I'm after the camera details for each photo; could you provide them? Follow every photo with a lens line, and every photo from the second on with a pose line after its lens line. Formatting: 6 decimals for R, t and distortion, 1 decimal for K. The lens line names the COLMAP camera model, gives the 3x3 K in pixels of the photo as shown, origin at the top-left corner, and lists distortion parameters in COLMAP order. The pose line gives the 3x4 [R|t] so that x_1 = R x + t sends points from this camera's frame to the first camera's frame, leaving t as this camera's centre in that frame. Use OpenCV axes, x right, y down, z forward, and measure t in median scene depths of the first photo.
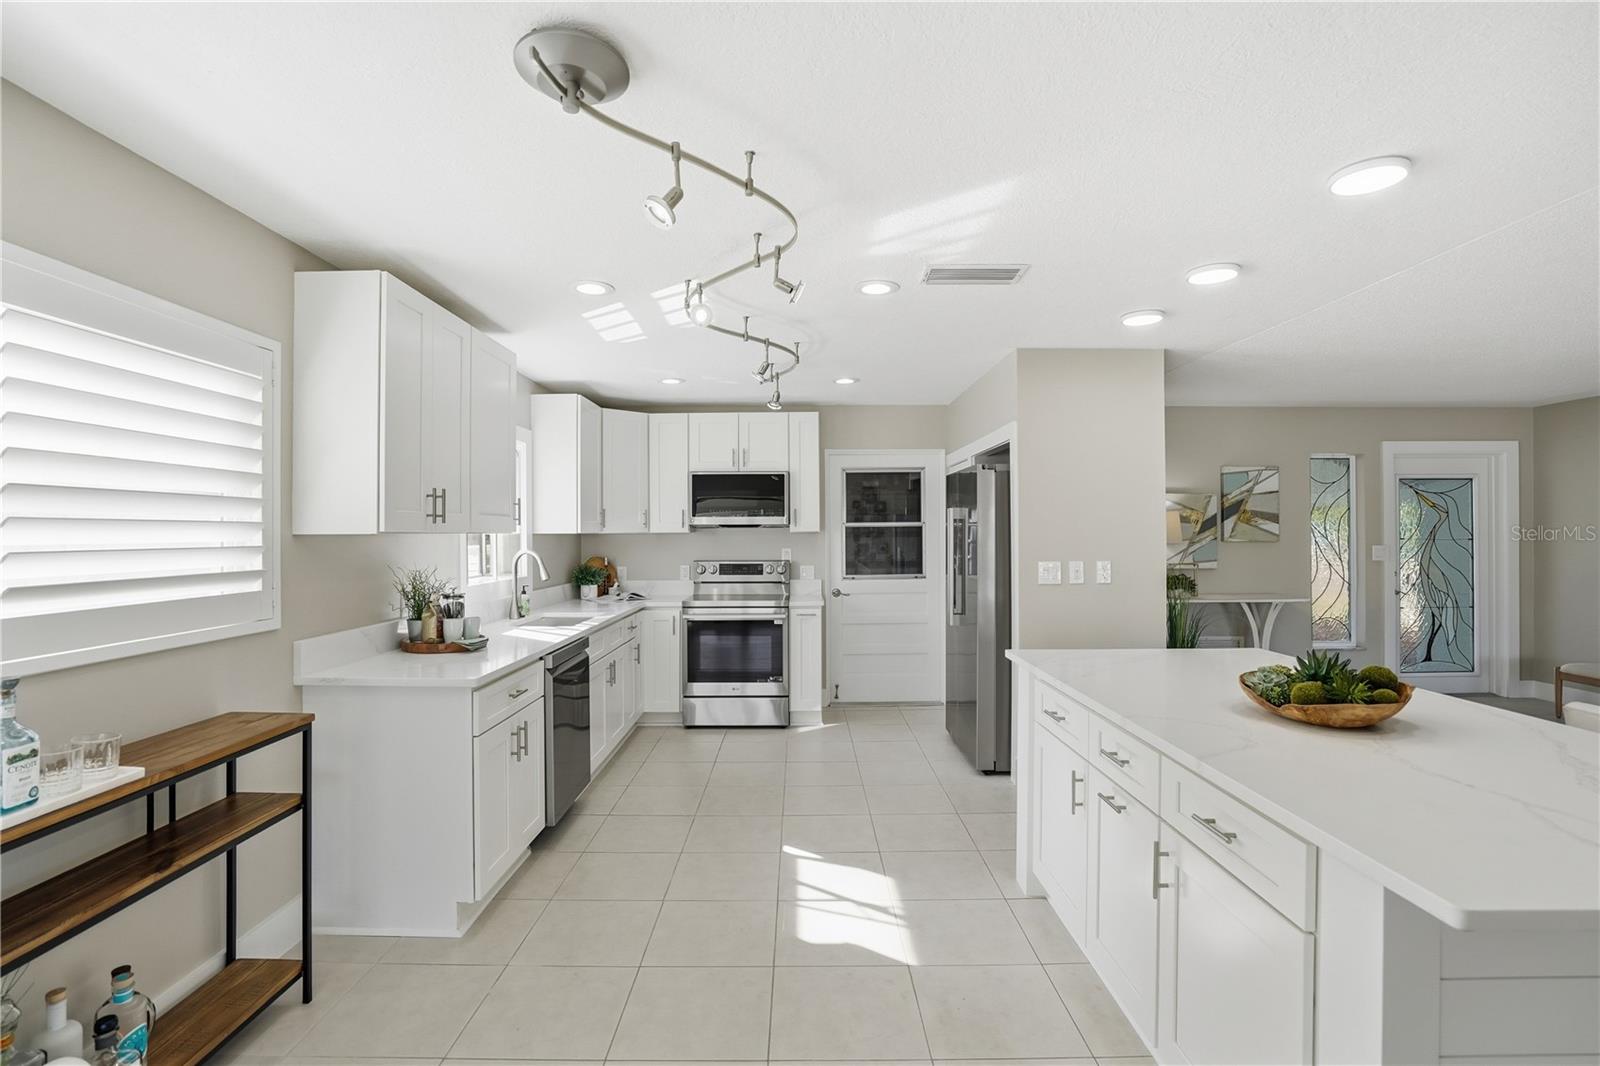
lens RADIAL K [[750.8, 0, 789.4], [0, 750.8, 528.3], [0, 0, 1]] dist [-0.031042, 0.003457]
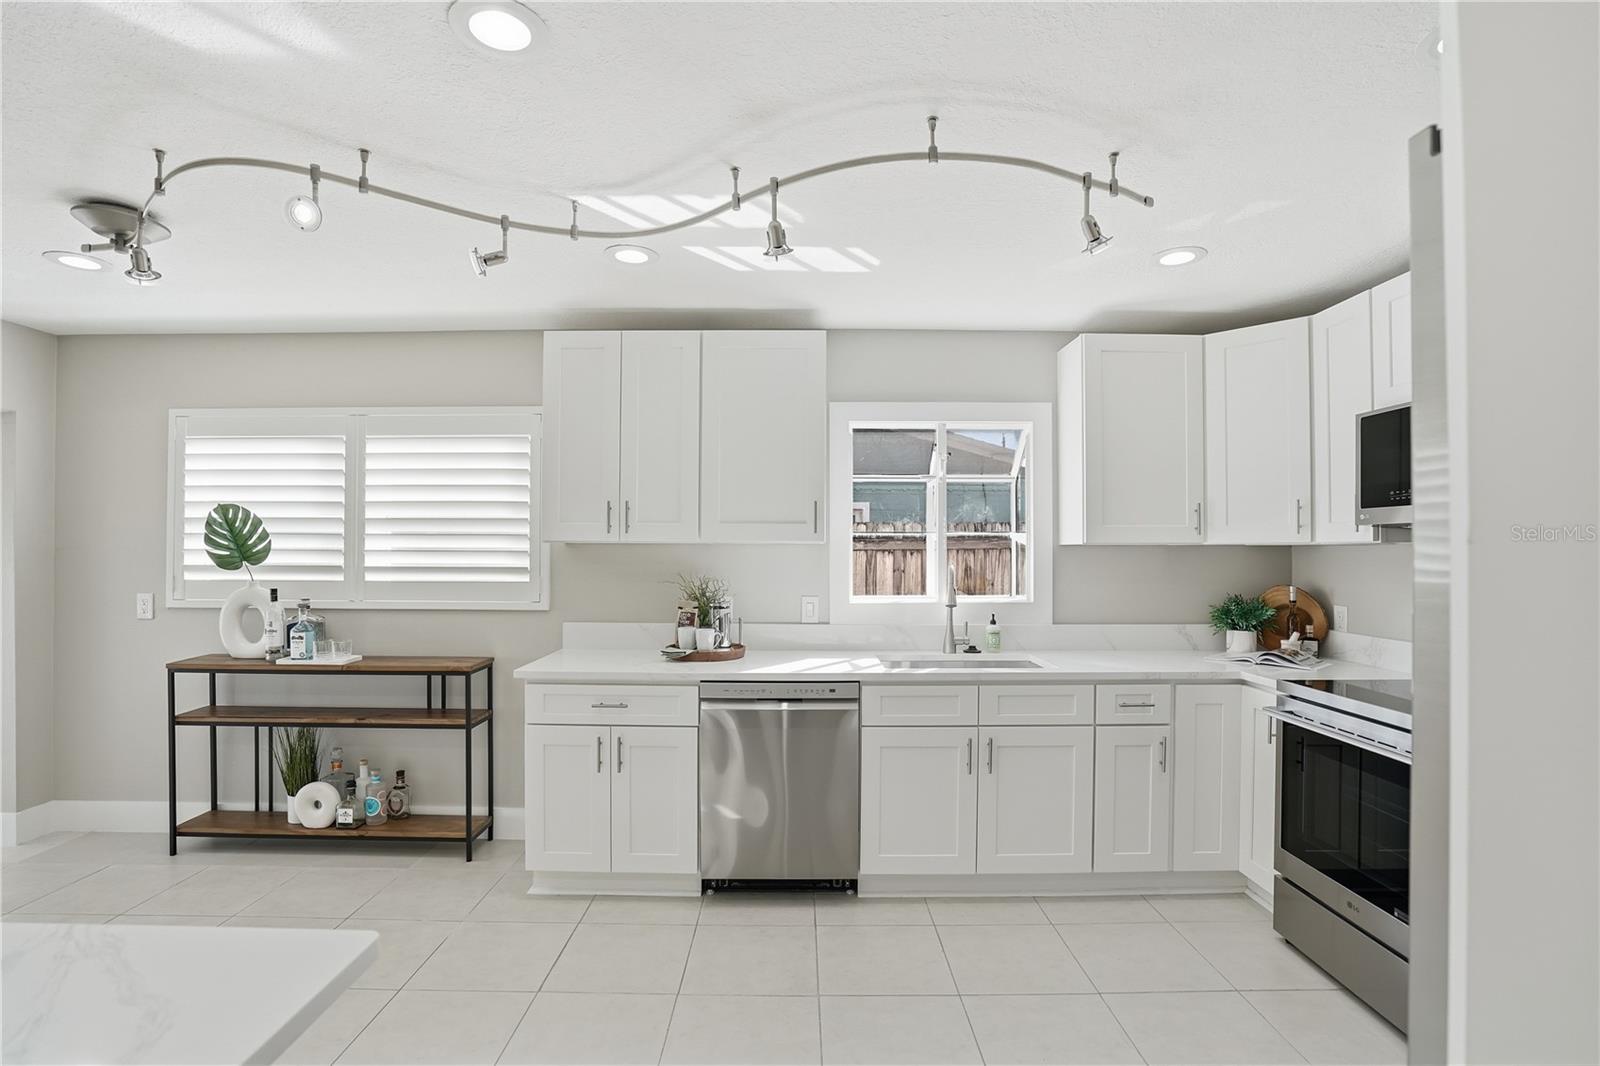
lens RADIAL K [[750.8, 0, 786.1], [0, 750.8, 548.2], [0, 0, 1]] dist [-0.031042, 0.003457]
pose [[0.006132, -0.002388, -0.999978, 0.441866], [0.001926, 0.999995, -0.002376, 0.013417], [0.999979, -0.001912, 0.006137, 0.867006]]
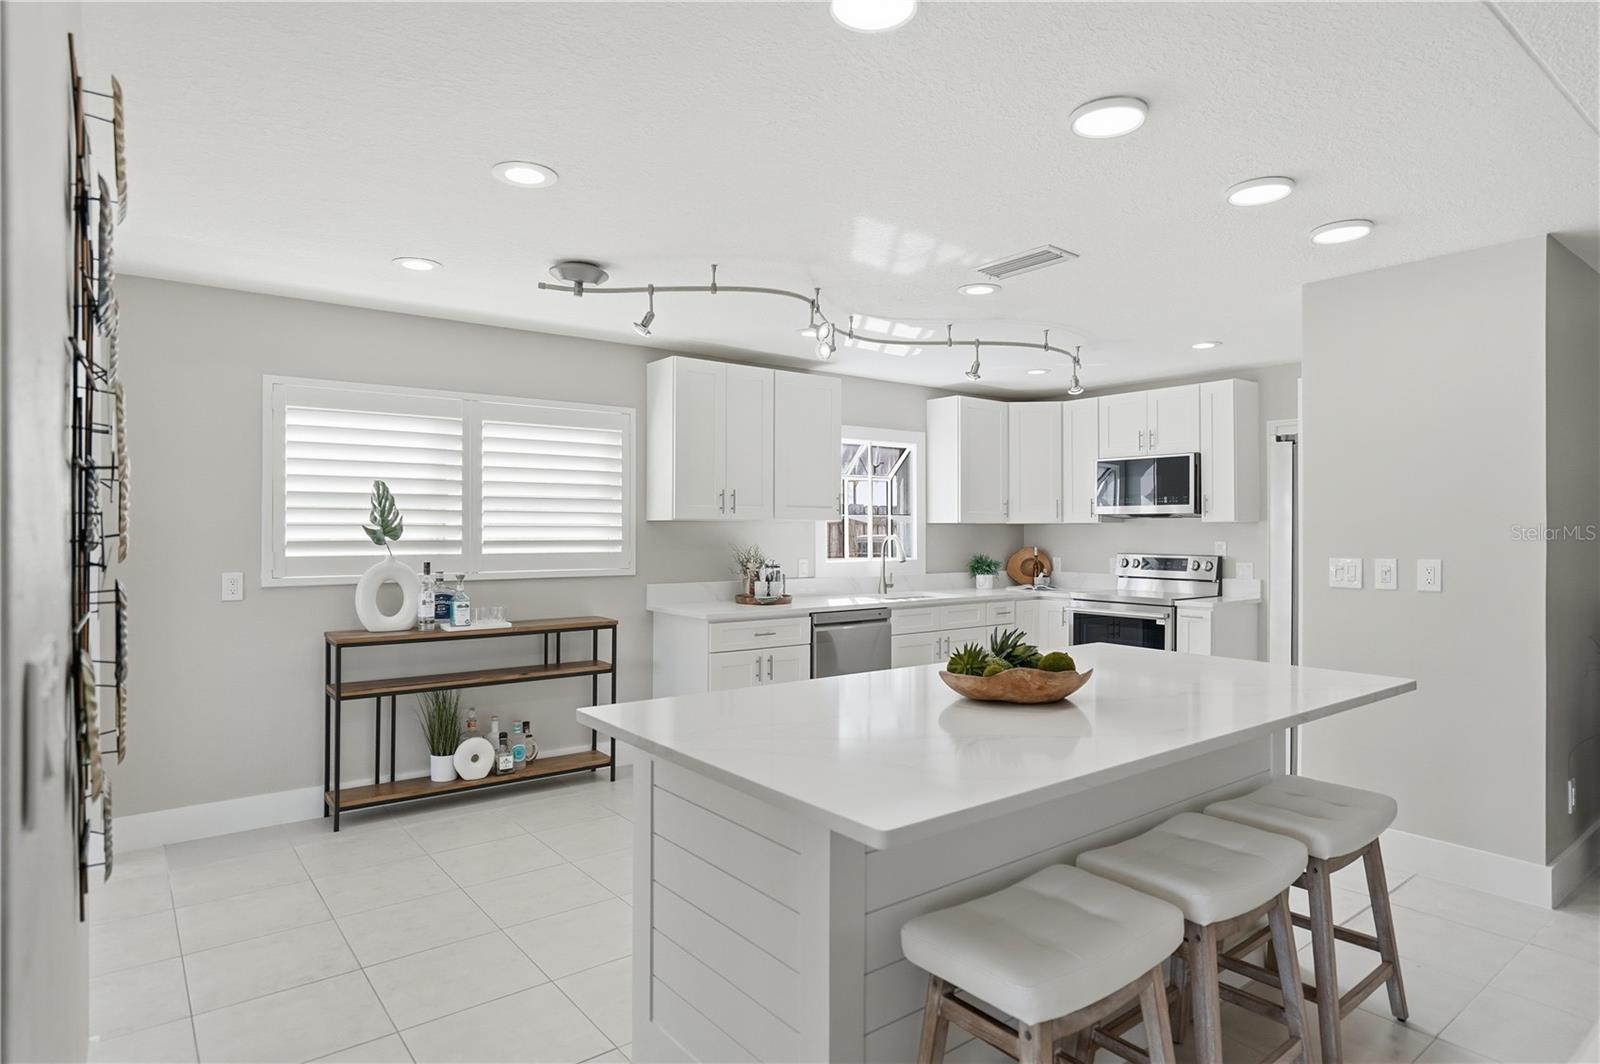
lens RADIAL K [[893.6, 0, 806.3], [0, 893.6, 533.6], [0, 0, 1]] dist [-0.022648, -0.000176]
pose [[0.627703, 0.008746, -0.778404, 0.706649], [-0.000614, 0.999942, 0.010739, 0.010186], [0.778453, -0.006263, 0.627672, 0.002759]]
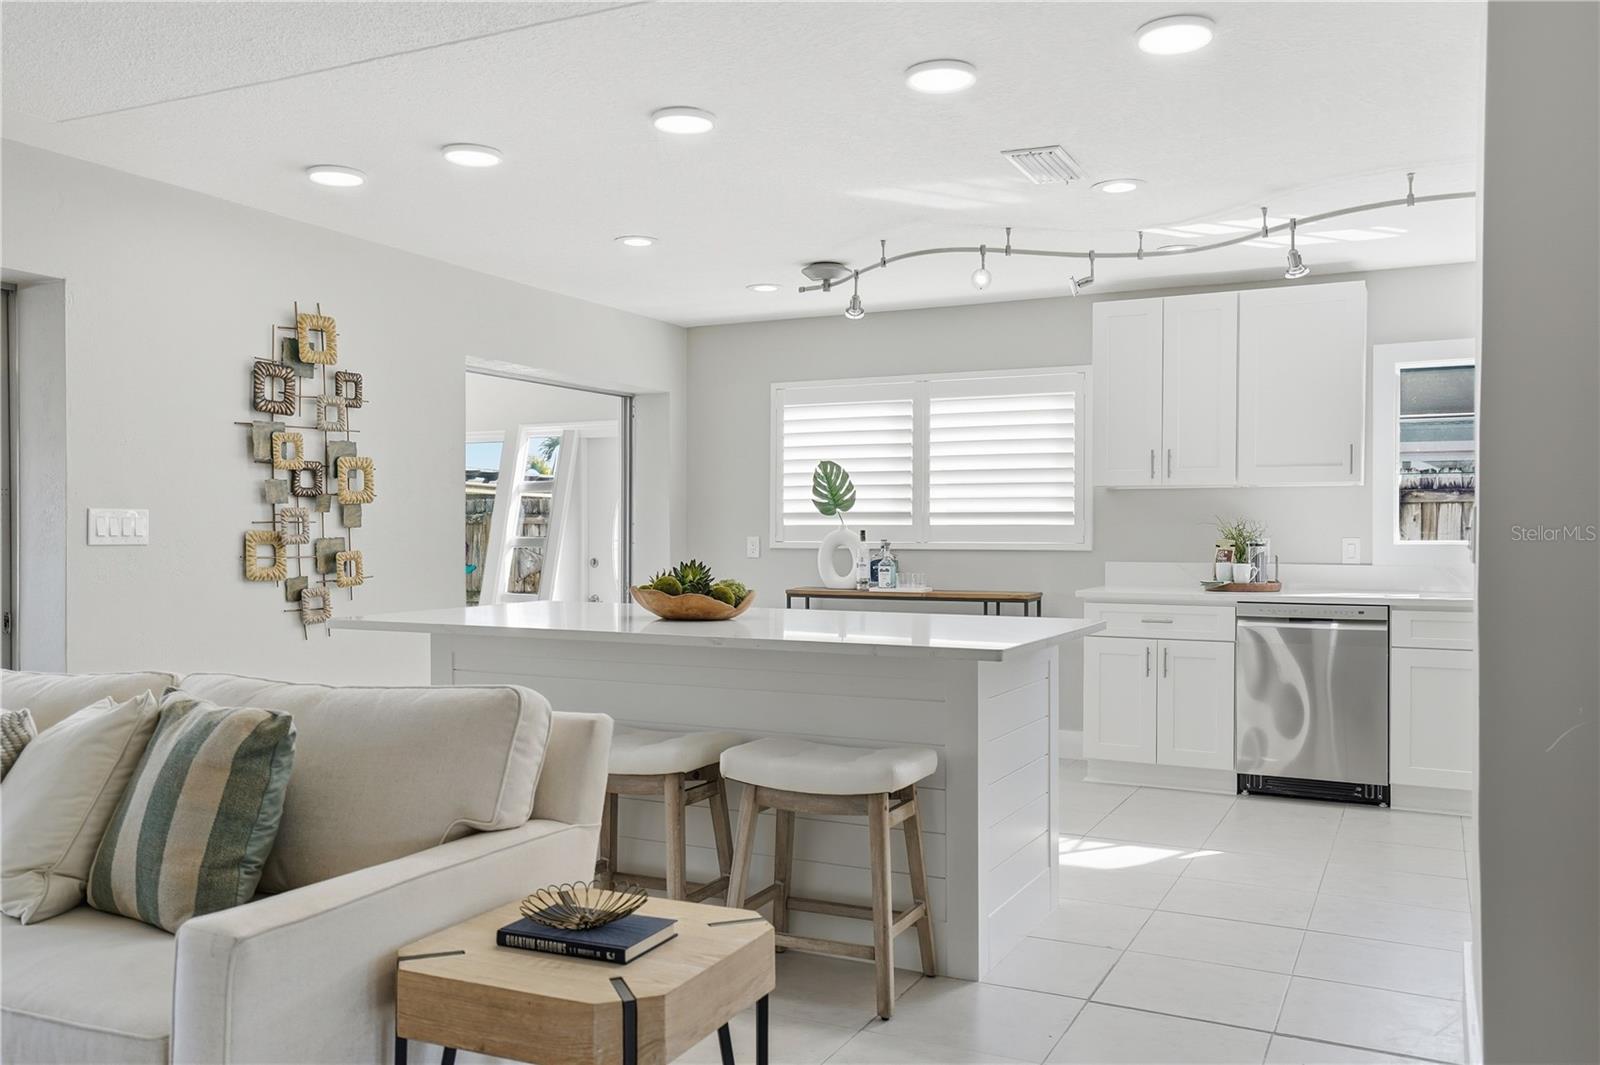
lens RADIAL K [[1287.9, 0, 787.7], [0, 1287.9, 546.2], [0, 0, 1]] dist [0.011625, 0.004407]
pose [[-0.427642, 0.010564, -0.903887, 1.210486], [0.003763, 0.999944, 0.009906, 0.058429], [0.903941, 0.000834, -0.427657, 0.948299]]
